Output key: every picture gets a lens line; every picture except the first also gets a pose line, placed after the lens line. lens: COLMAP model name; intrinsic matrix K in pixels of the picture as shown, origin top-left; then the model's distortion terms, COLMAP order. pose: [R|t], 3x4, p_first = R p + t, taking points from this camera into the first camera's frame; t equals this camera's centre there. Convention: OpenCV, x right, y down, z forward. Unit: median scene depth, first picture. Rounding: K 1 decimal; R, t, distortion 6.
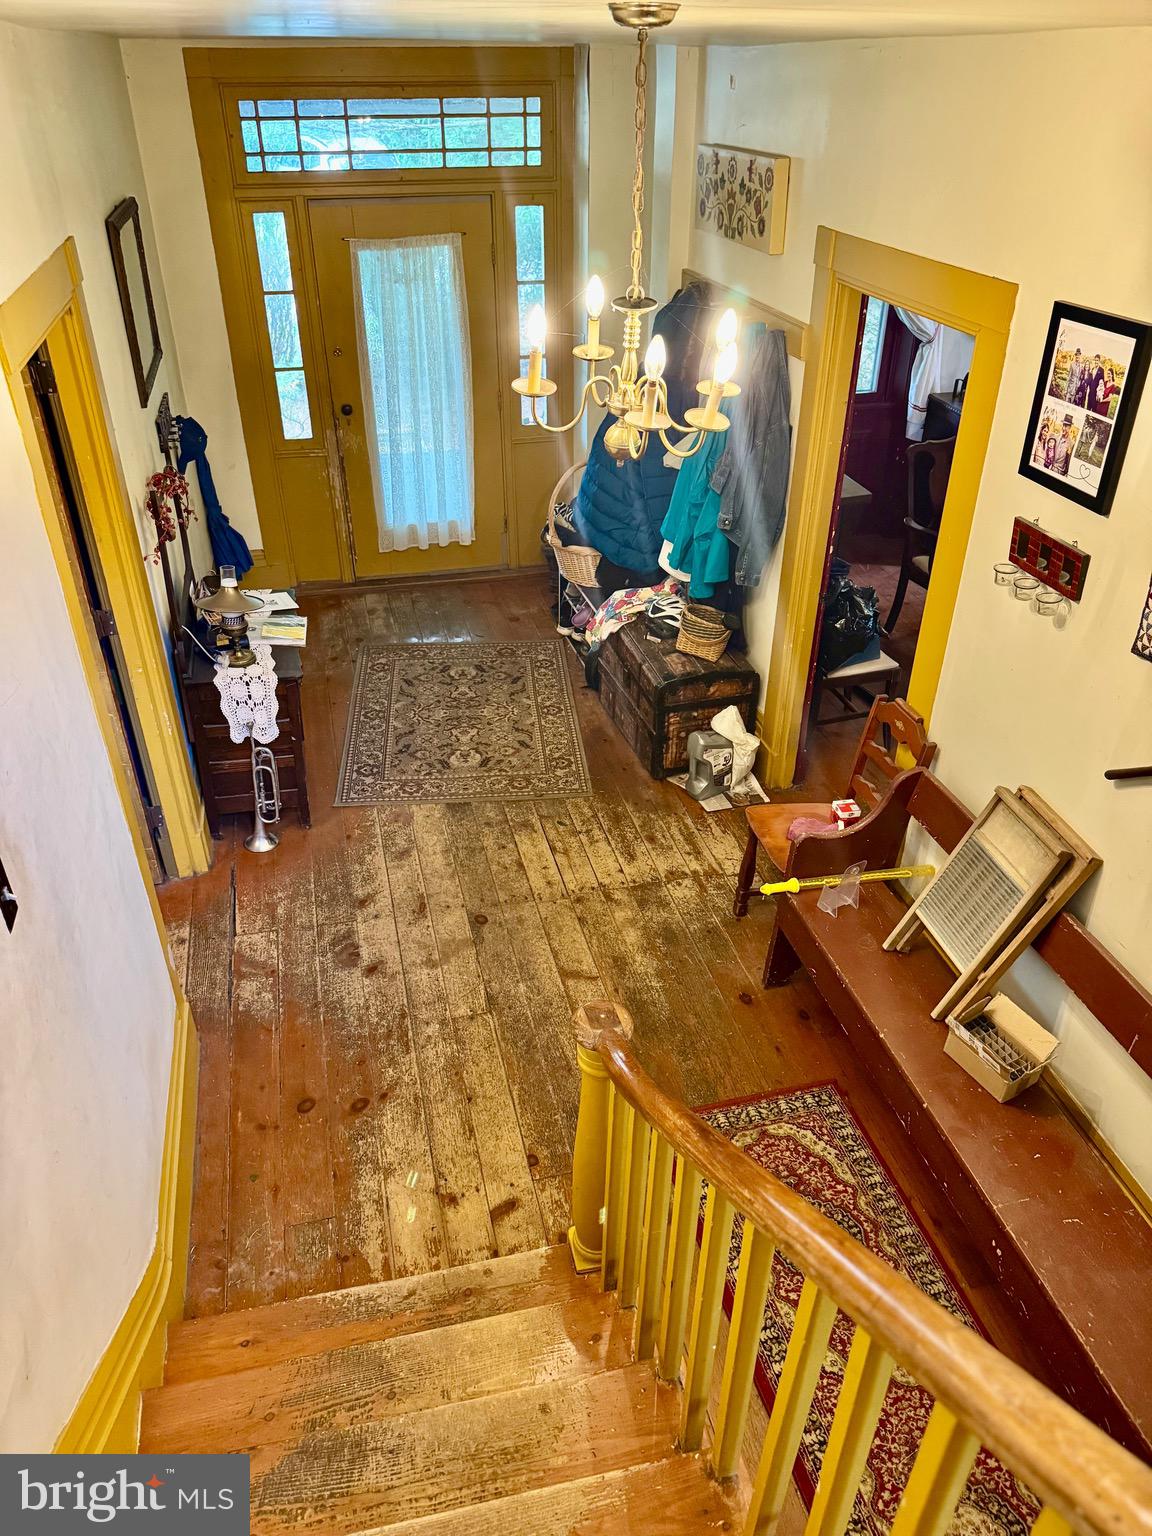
lens RADIAL K [[1087.9, 0, 572.0], [0, 1087.9, 768.5], [0, 0, 1]] dist [0.063567, -0.070473]
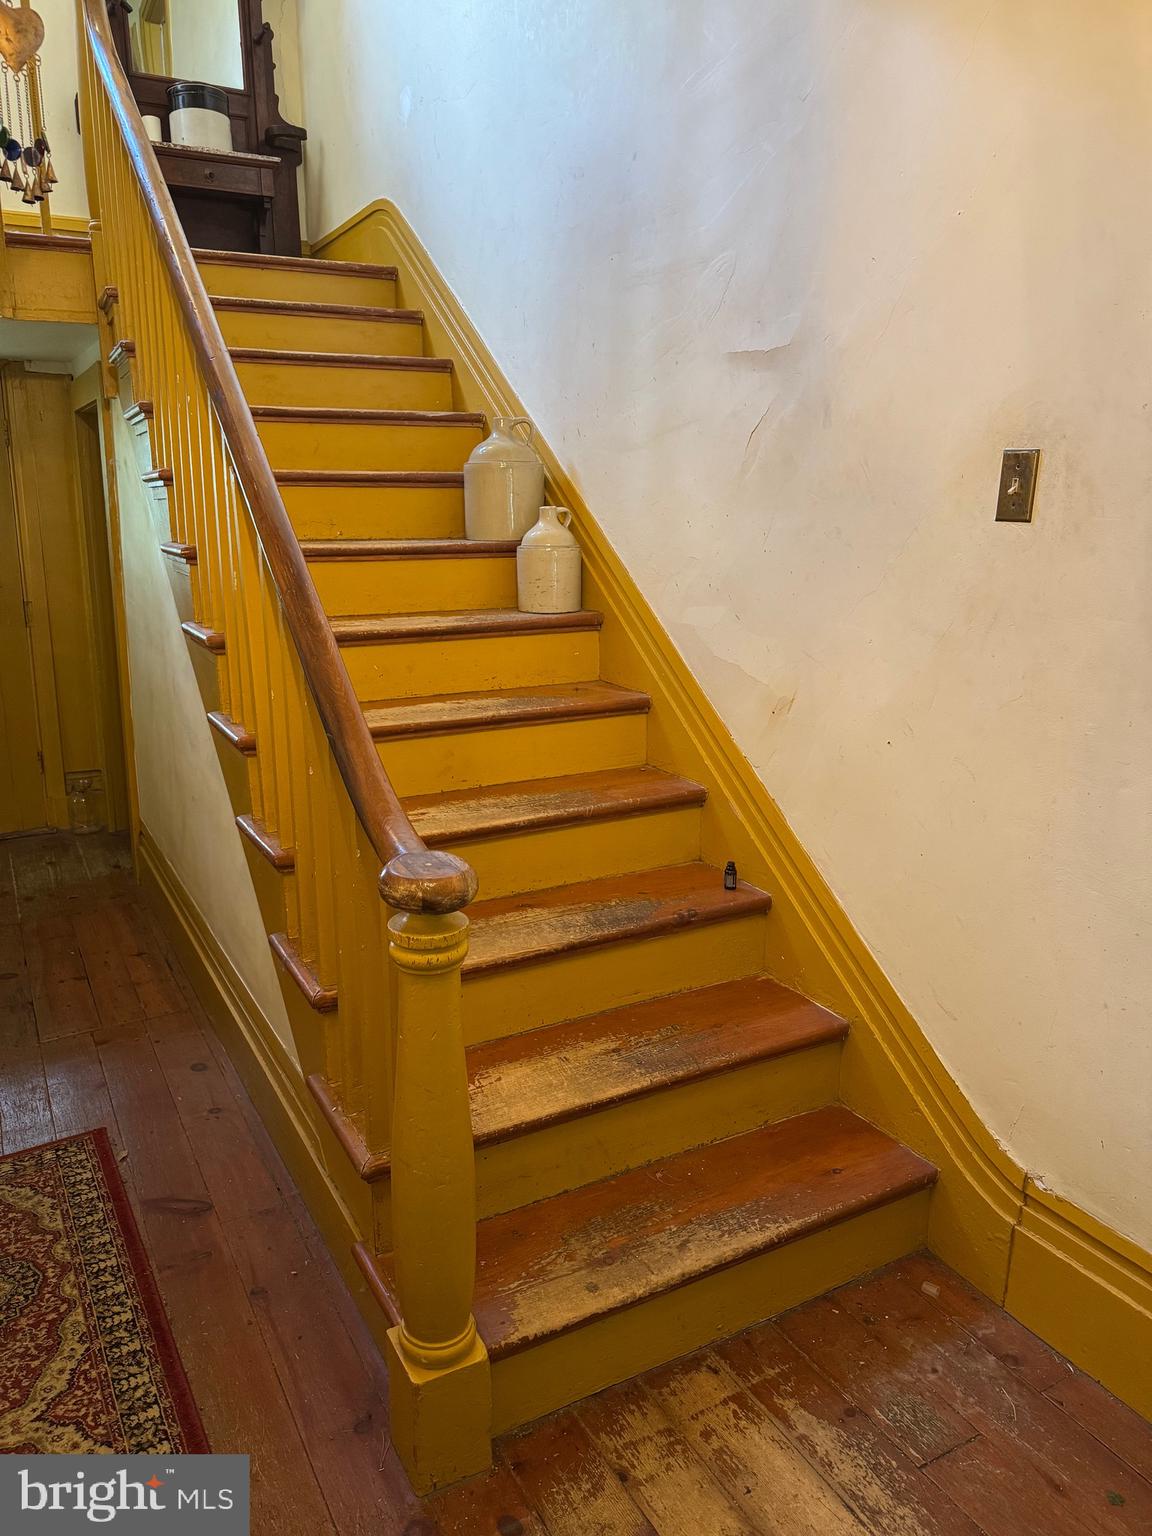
lens RADIAL K [[1087.9, 0, 573.1], [0, 1087.9, 766.5], [0, 0, 1]] dist [0.063567, -0.070473]
pose [[-0.962645, 0.046160, -0.266803, 0.090229], [-0.163102, 0.687674, 0.707461, -0.211880], [0.216130, 0.724550, -0.654458, 1.089446]]
